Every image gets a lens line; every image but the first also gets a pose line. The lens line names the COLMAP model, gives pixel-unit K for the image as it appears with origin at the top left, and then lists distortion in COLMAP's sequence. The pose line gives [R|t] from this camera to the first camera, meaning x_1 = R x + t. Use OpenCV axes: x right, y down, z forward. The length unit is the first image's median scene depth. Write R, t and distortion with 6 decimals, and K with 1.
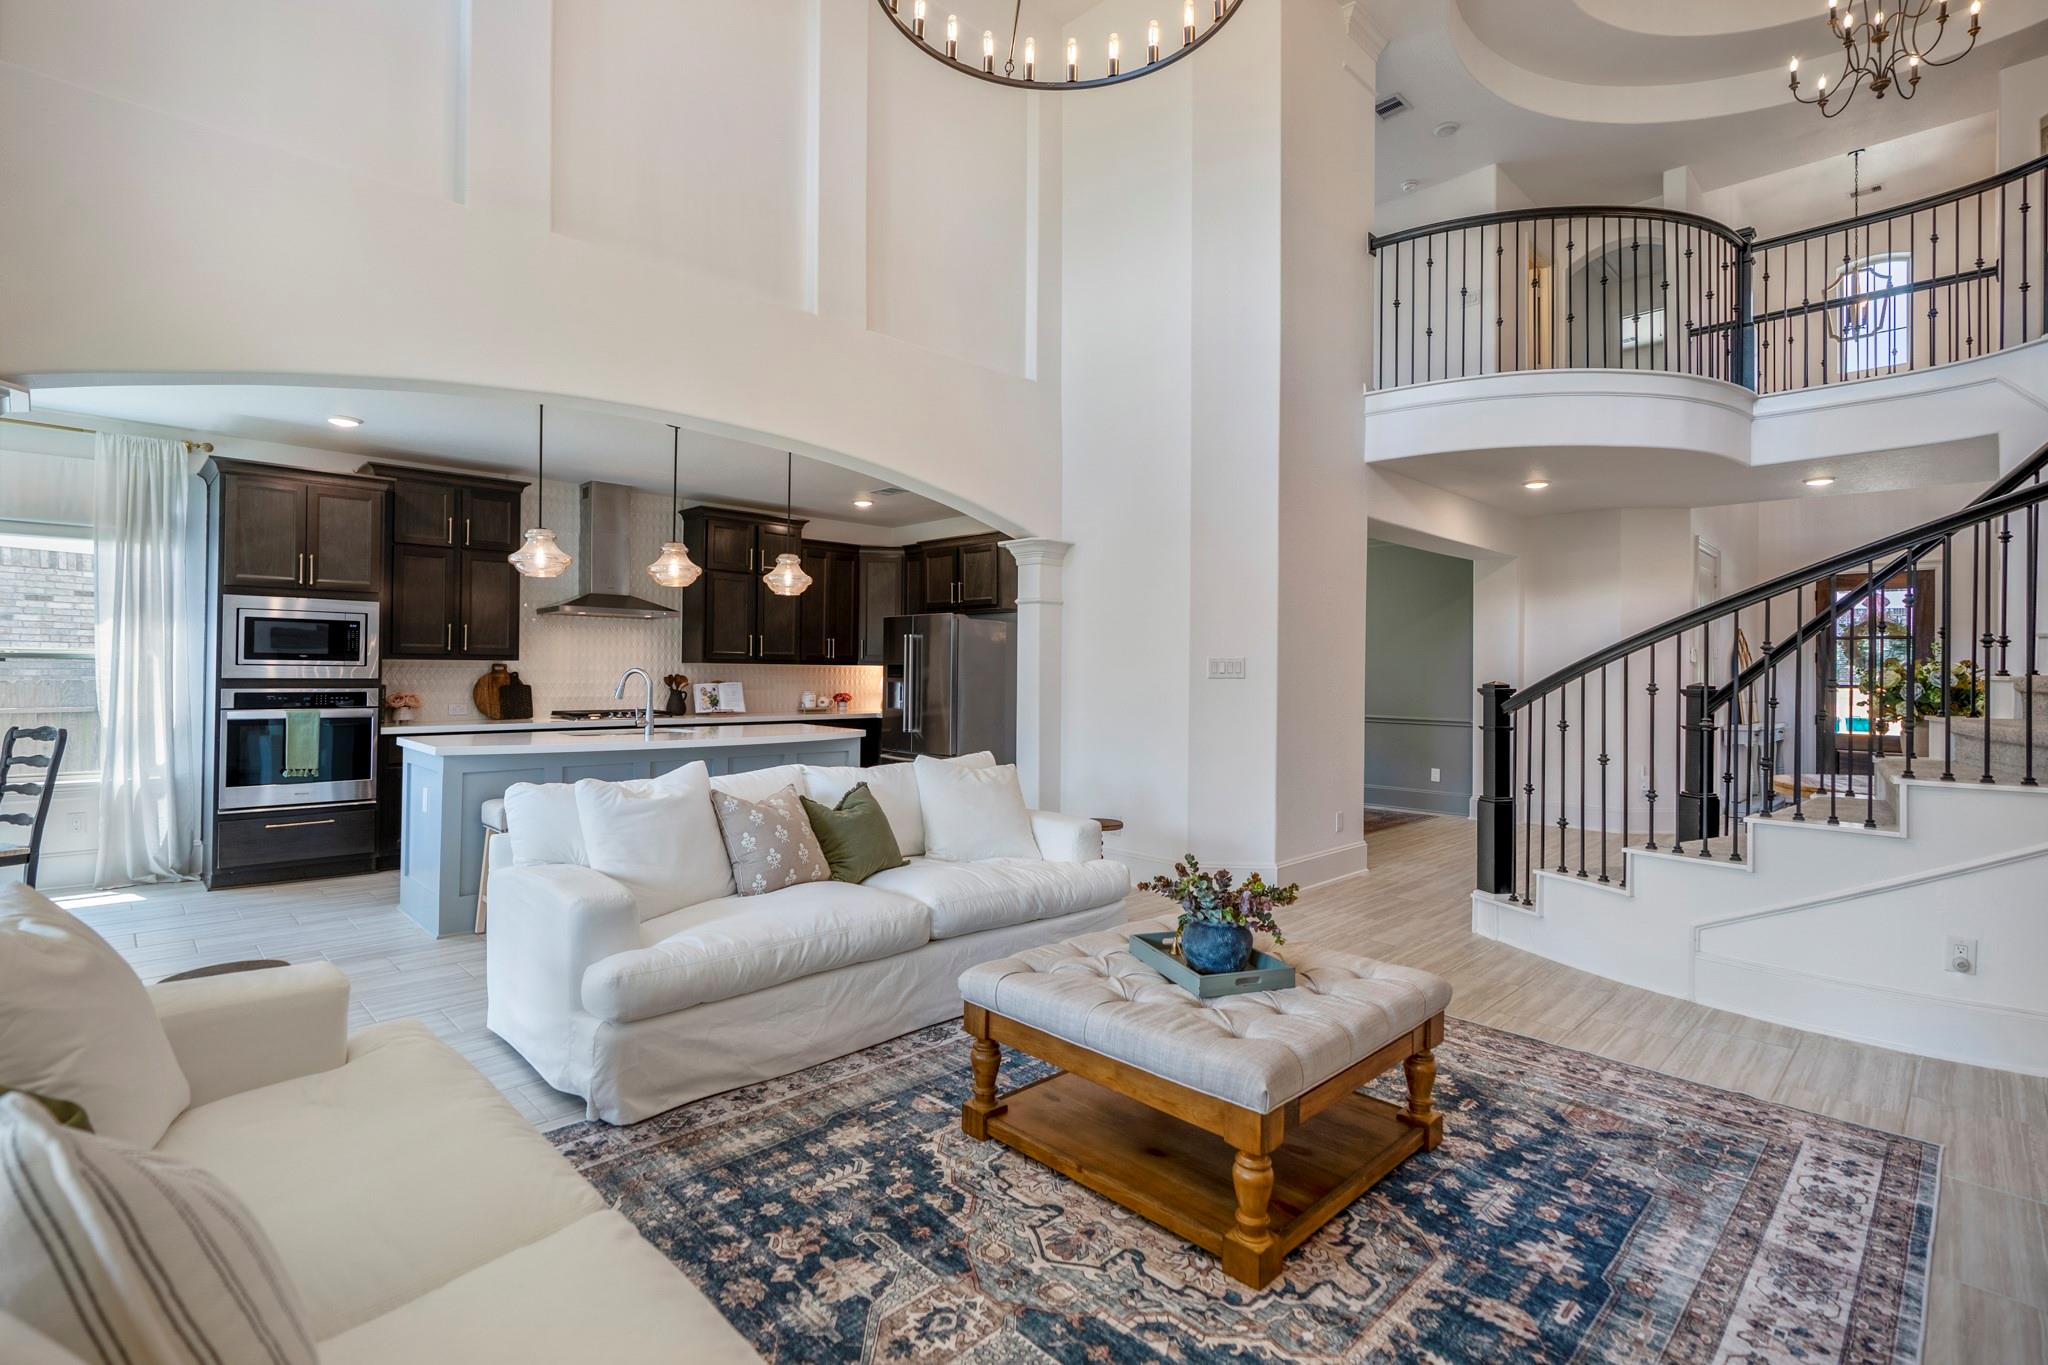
lens RADIAL K [[951.0, 0, 1014.8], [0, 951.0, 662.6], [0, 0, 1]] dist [-0.001786, 0.000594]
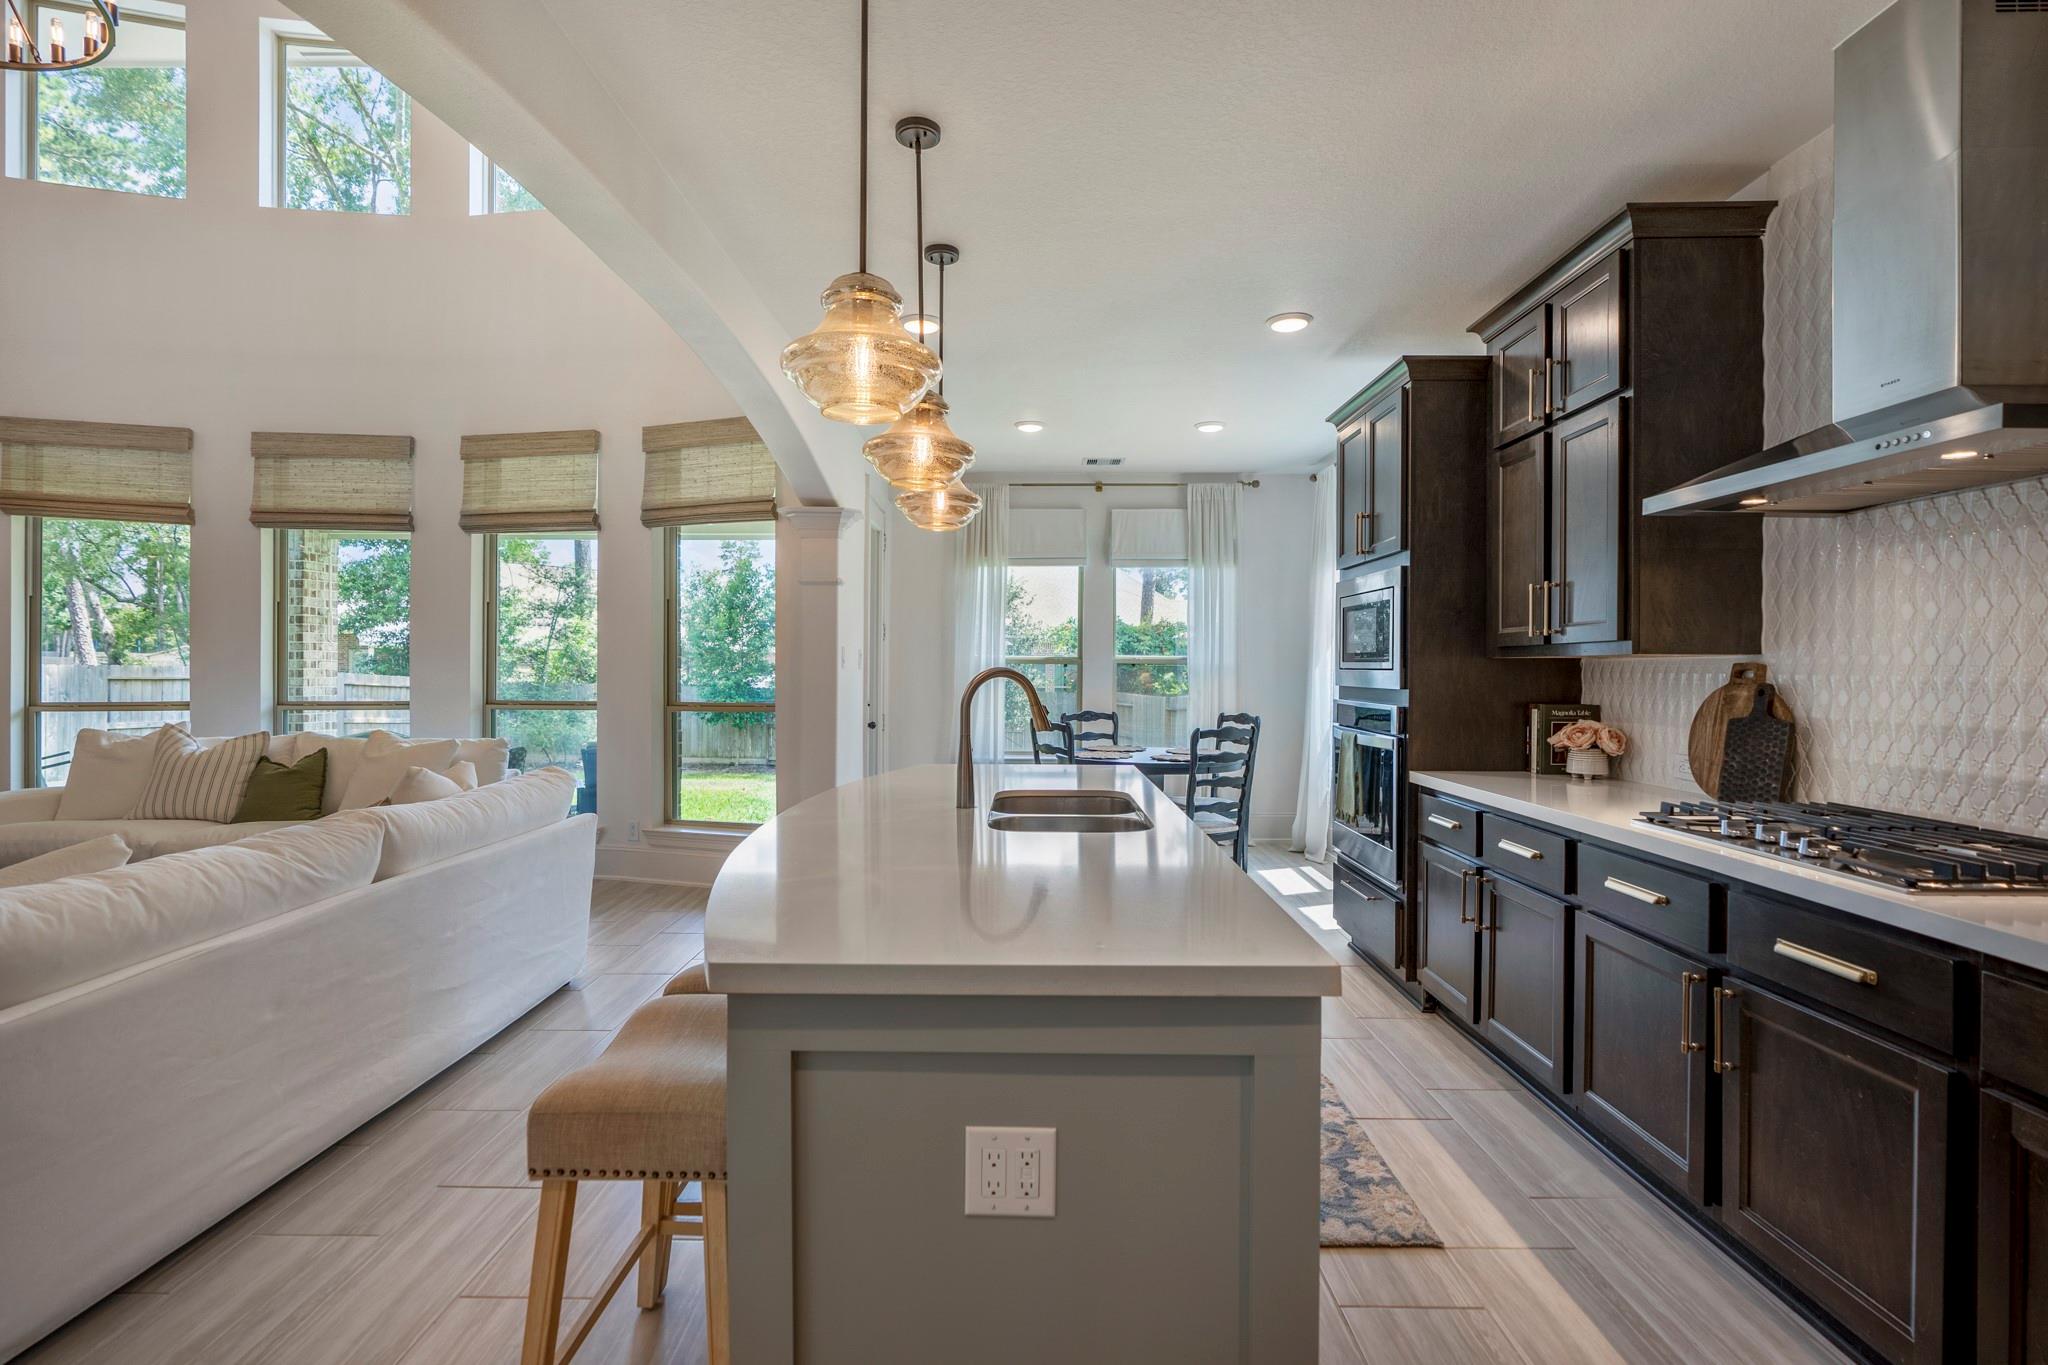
lens RADIAL K [[943.1, 0, 1008.0], [0, 943.1, 672.9], [0, 0, 1]] dist [0.000848, 0.000601]
pose [[-0.712350, -0.008582, -0.701772, -0.113931], [-0.005039, 0.999962, -0.007113, 0.018629], [0.701806, -0.001531, -0.712366, 2.211245]]
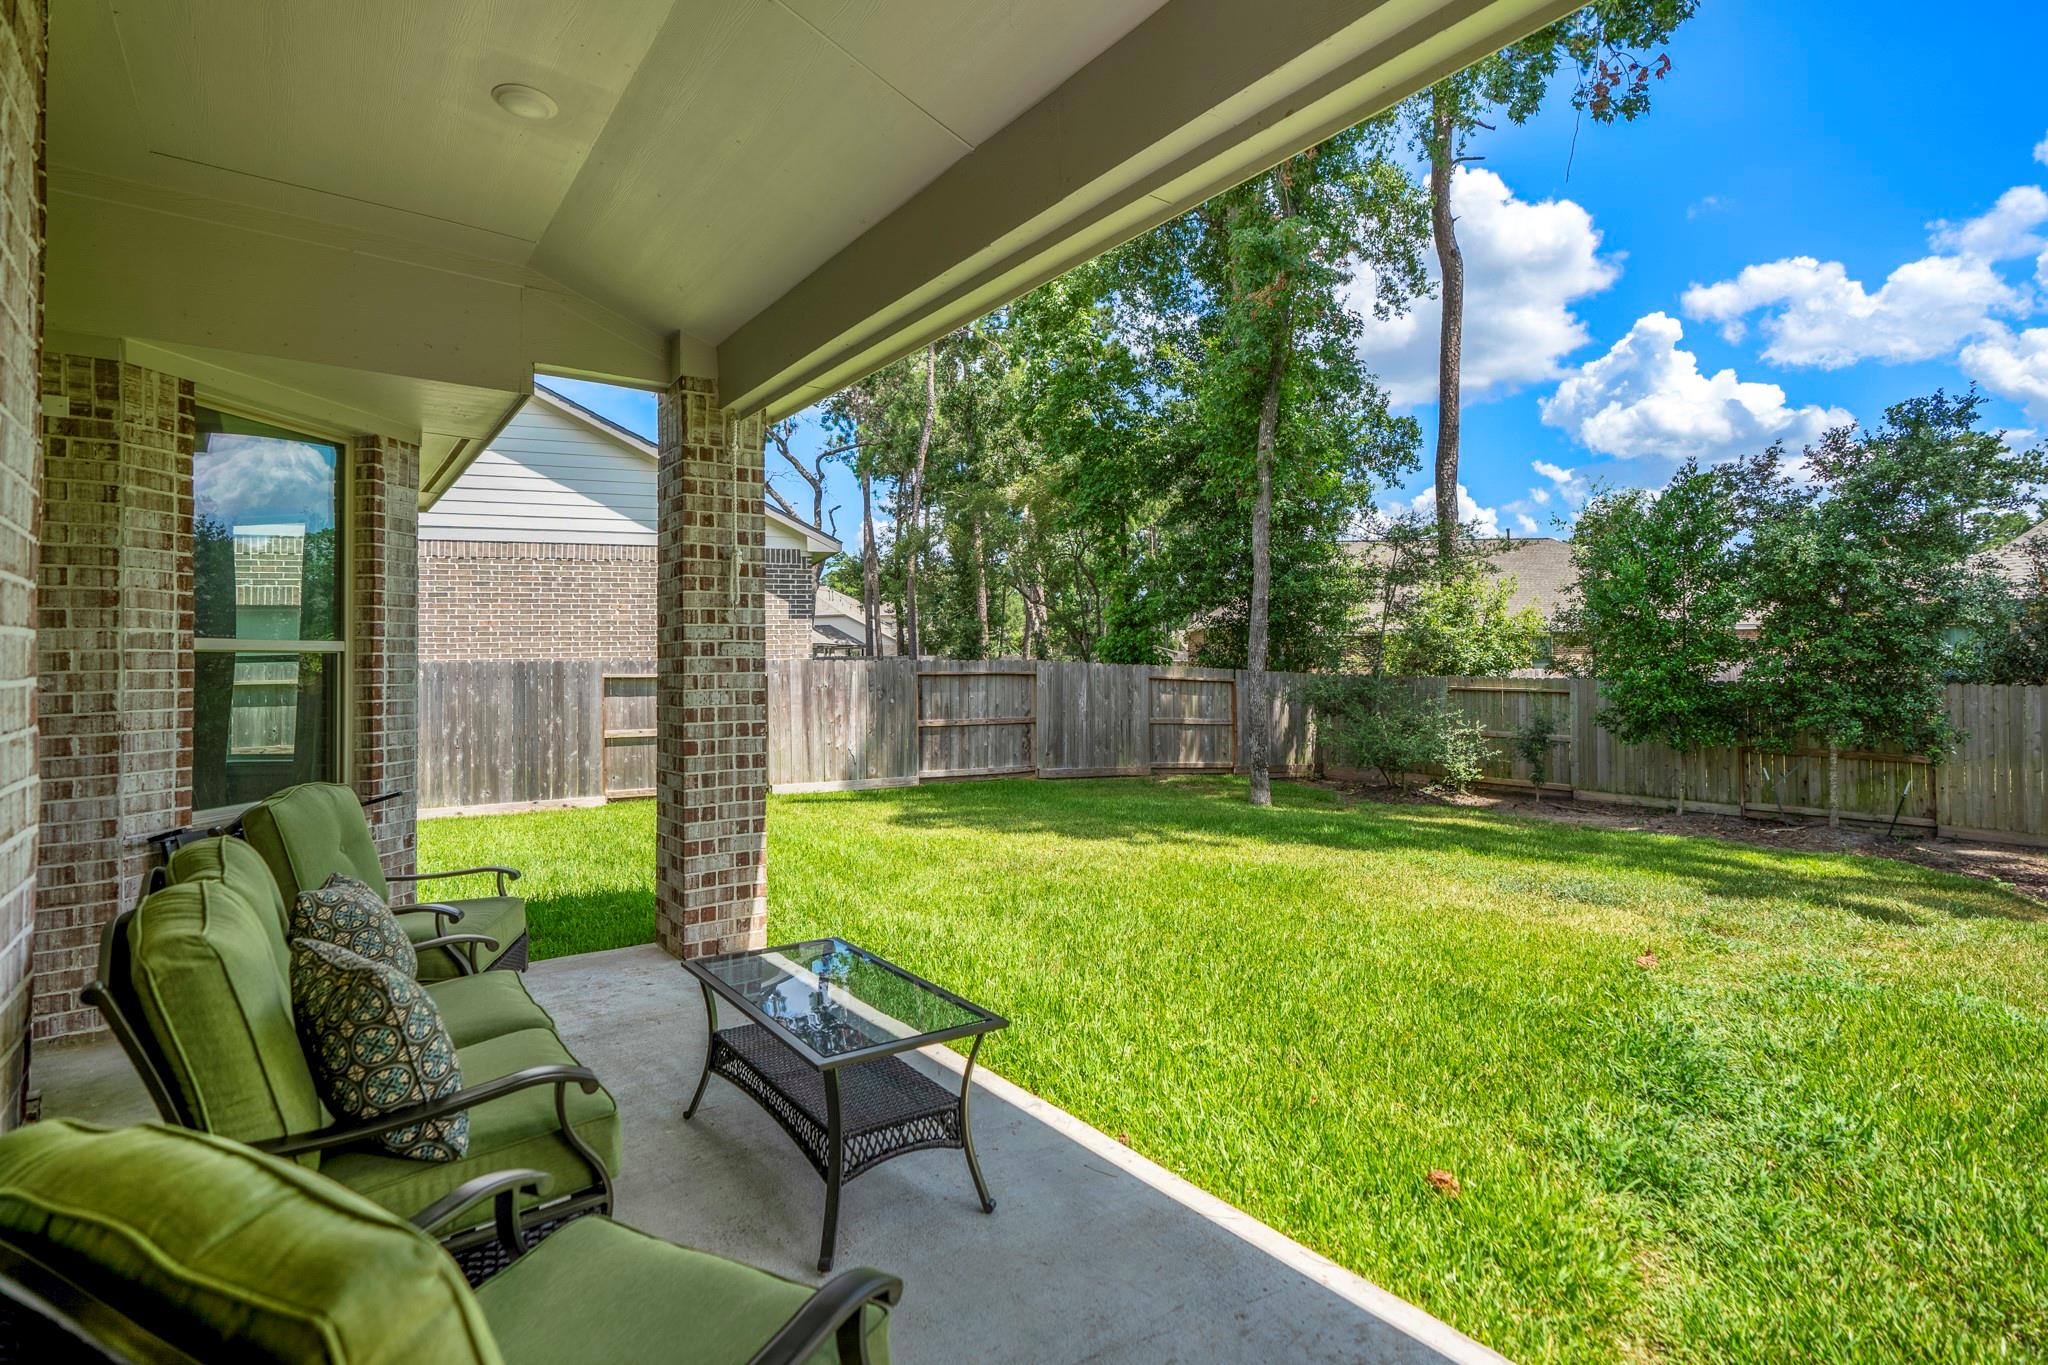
lens RADIAL K [[980.4, 0, 1025.4], [0, 980.4, 649.9], [0, 0, 1]] dist [-0.003382, -0.000108]
pose [[-0.992103, 0.009735, 0.125047, -1.216249], [0.007131, 0.999749, -0.021256, 0.019990], [-0.125223, -0.020197, -0.991923, 0.556254]]
